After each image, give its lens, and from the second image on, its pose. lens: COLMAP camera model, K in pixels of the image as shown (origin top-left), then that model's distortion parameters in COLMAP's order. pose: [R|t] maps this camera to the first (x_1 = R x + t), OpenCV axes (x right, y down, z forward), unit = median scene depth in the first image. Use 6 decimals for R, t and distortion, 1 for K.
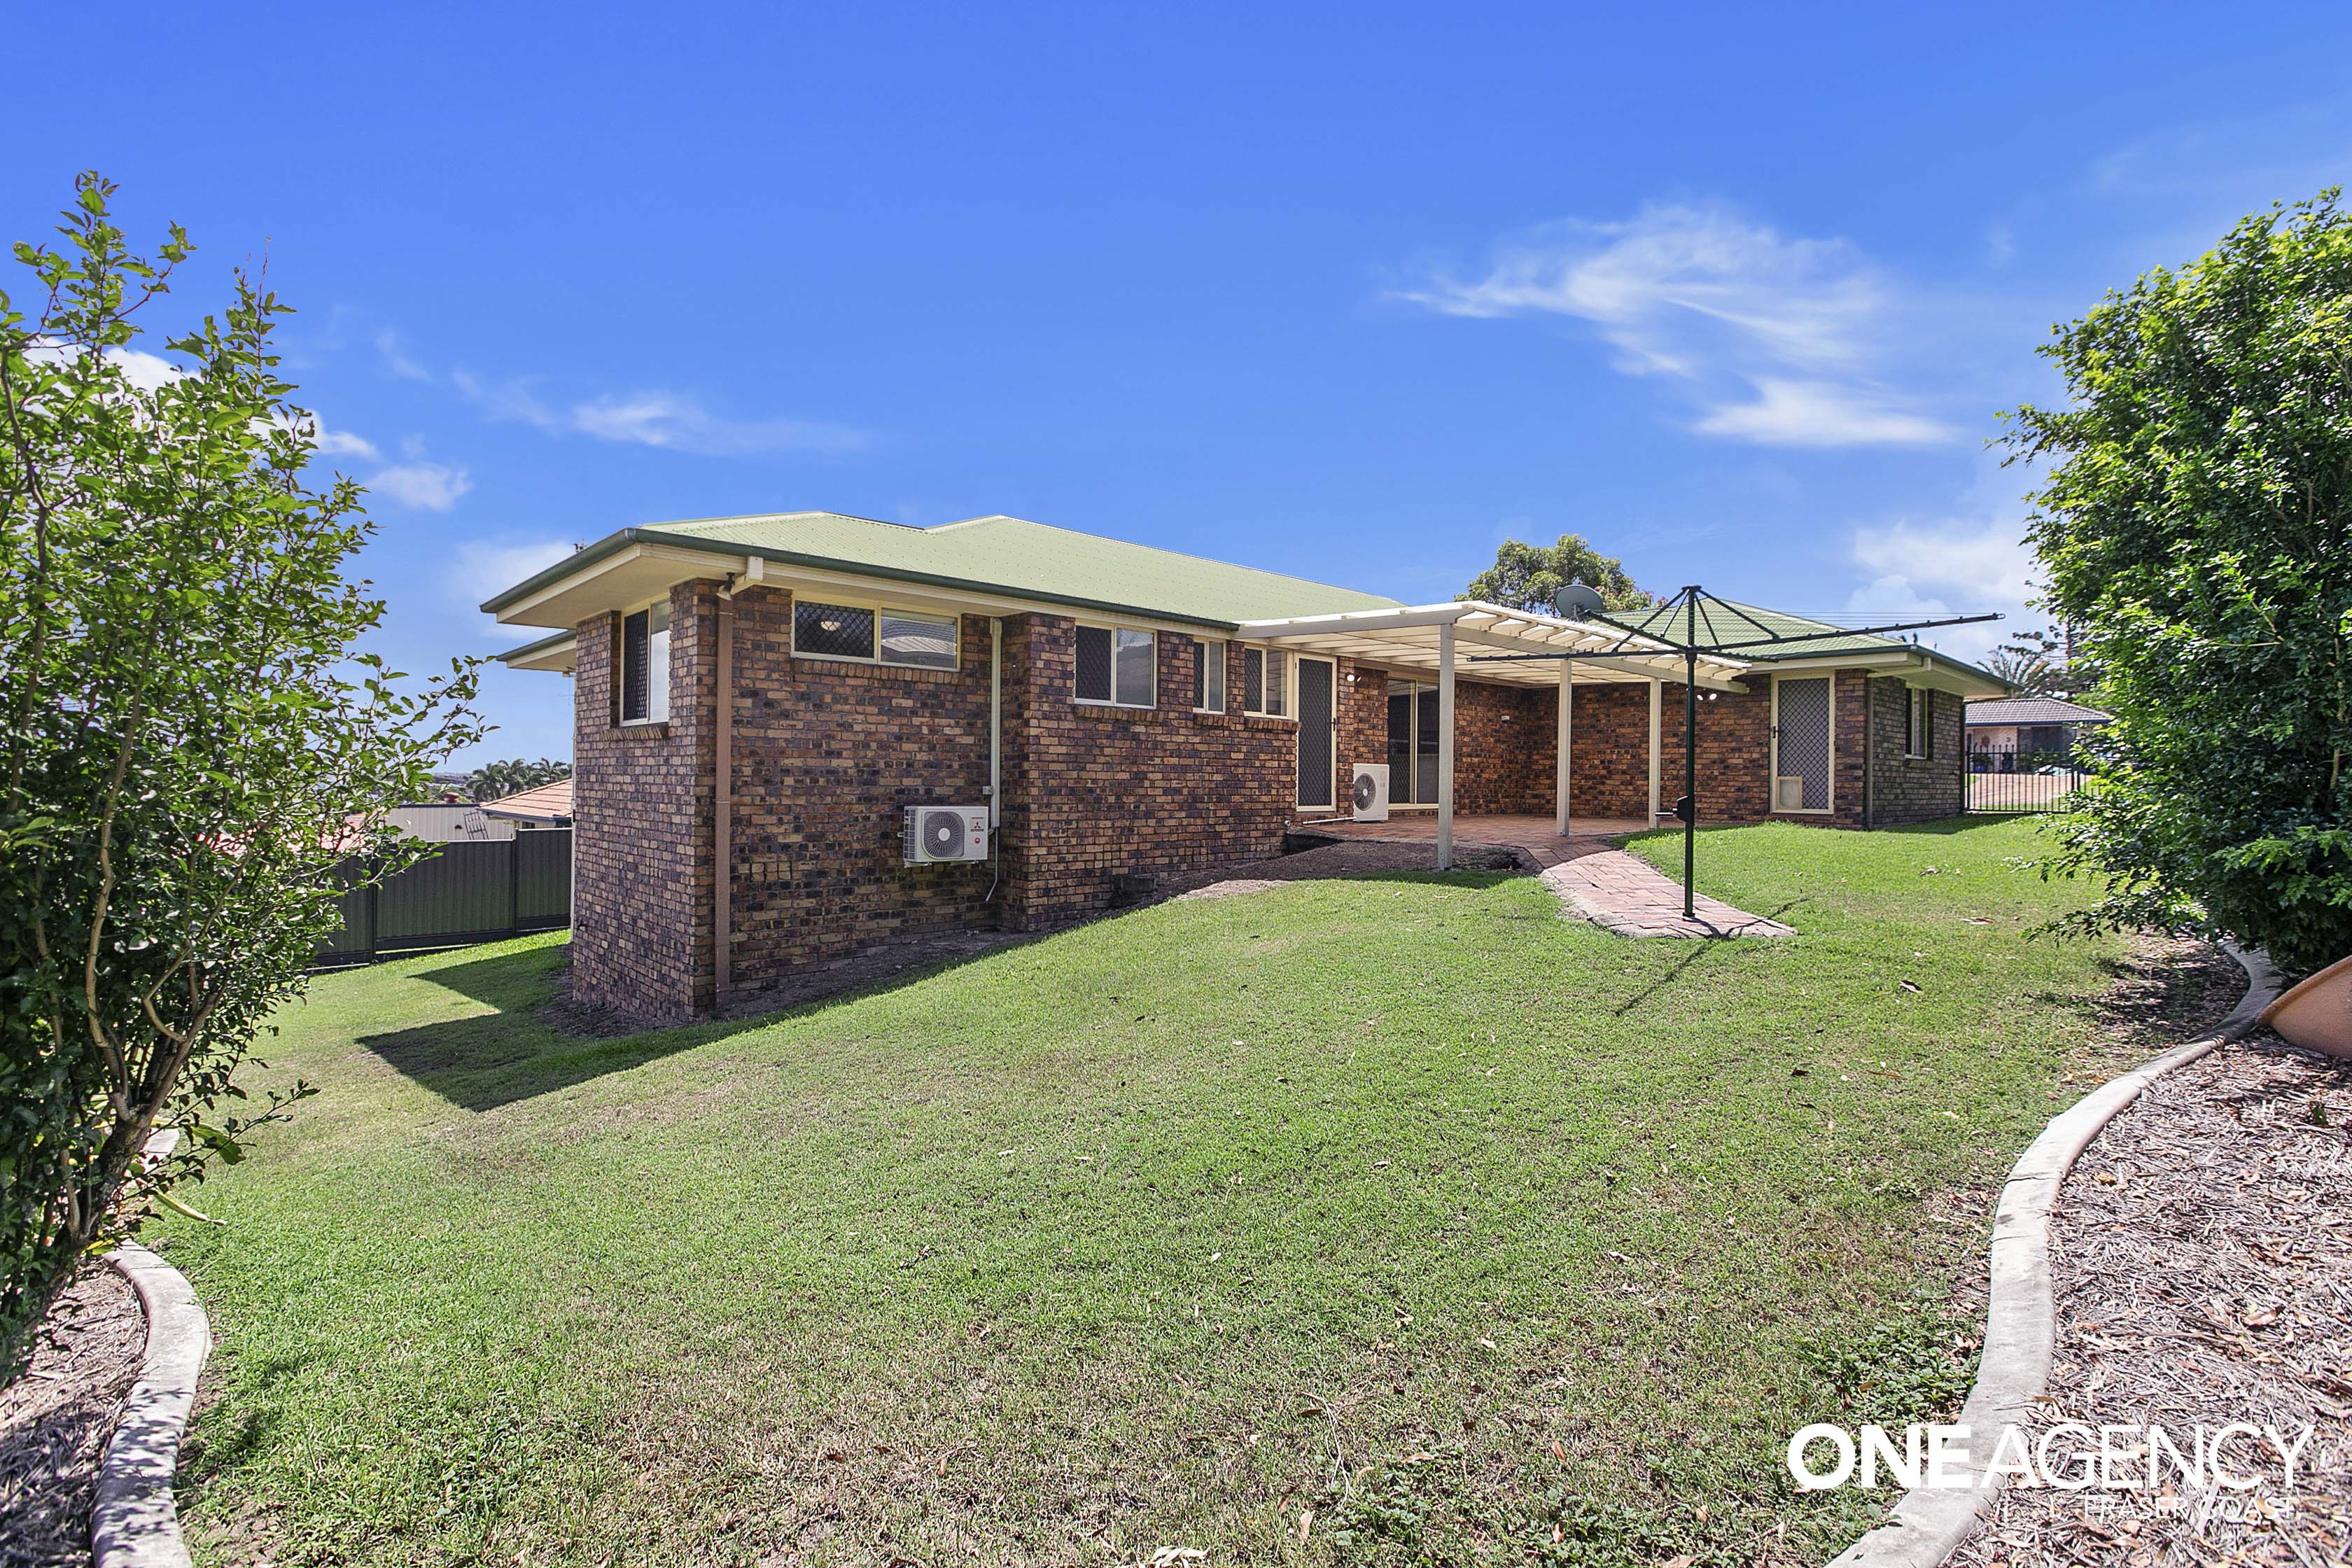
lens RADIAL K [[1074.9, 0, 1176.0], [0, 1074.9, 784.0], [0, 0, 1]] dist [-0.000666, -0.000016]
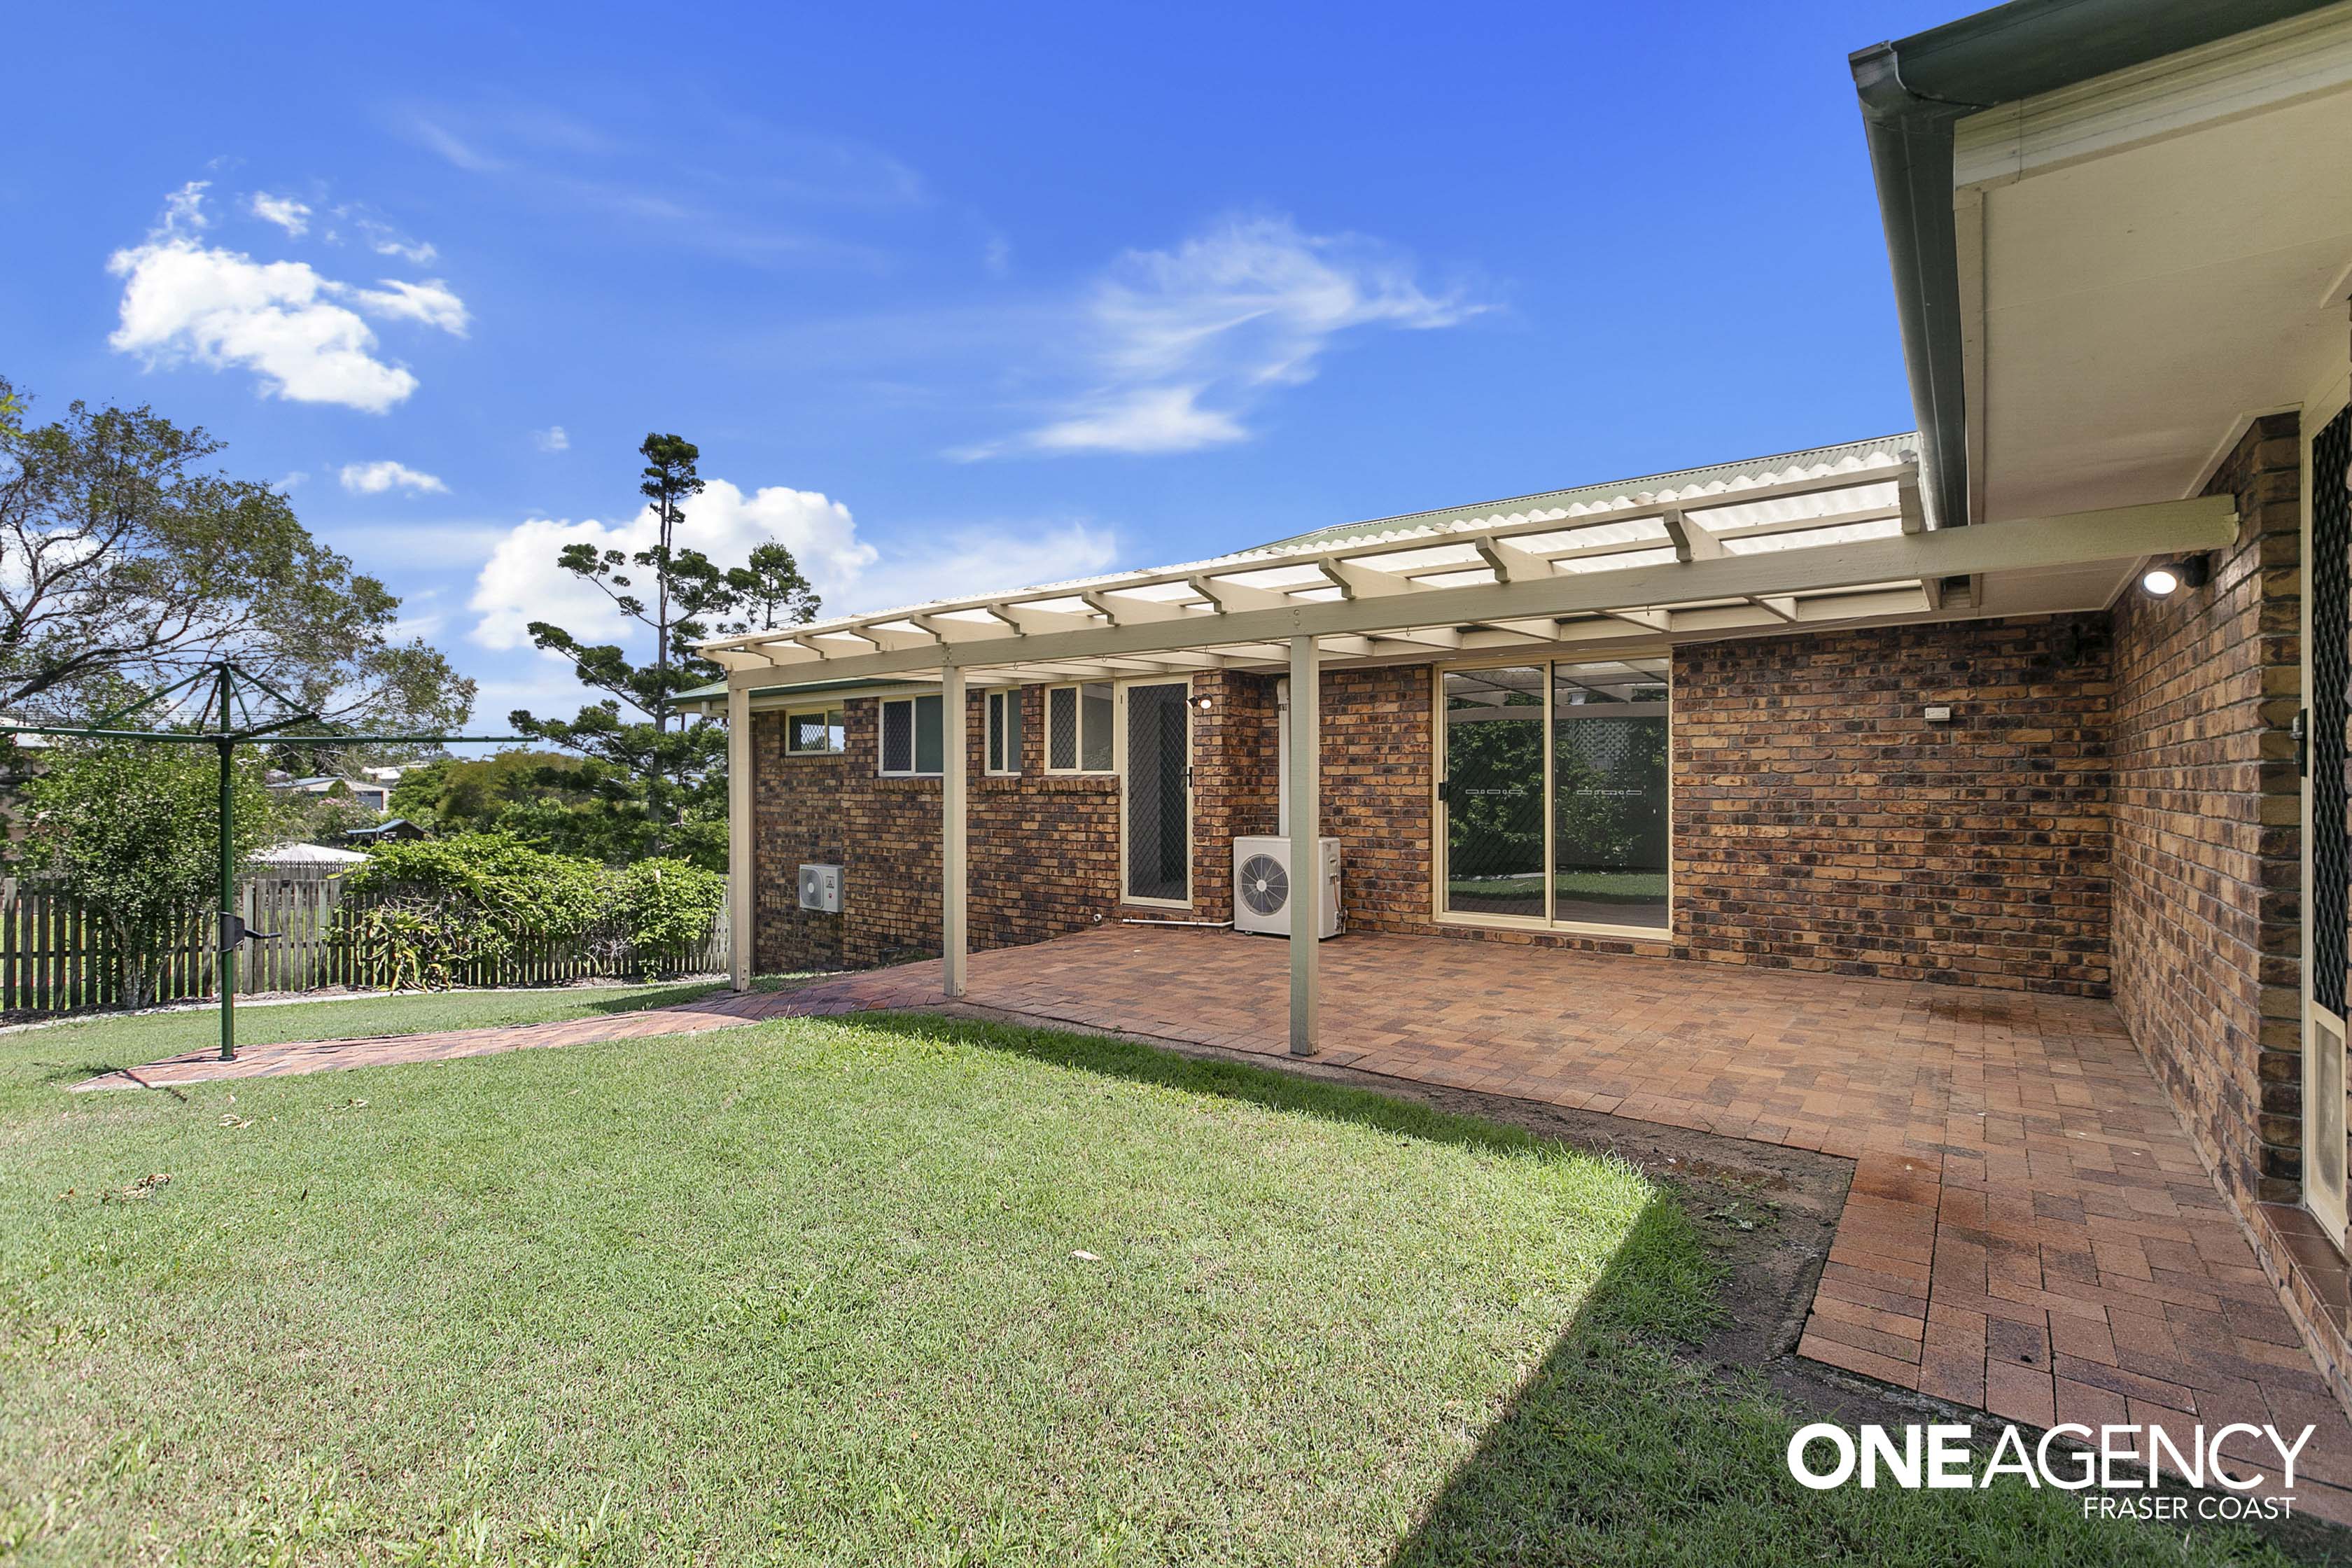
lens RADIAL K [[1074.9, 0, 1176.0], [0, 1074.9, 784.0], [0, 0, 1]] dist [-0.000666, -0.000016]
pose [[0.147972, -0.007911, -0.988960, 0.966924], [0.002895, 0.999967, -0.007566, -0.056542], [0.988987, -0.001743, 0.147990, 1.092302]]
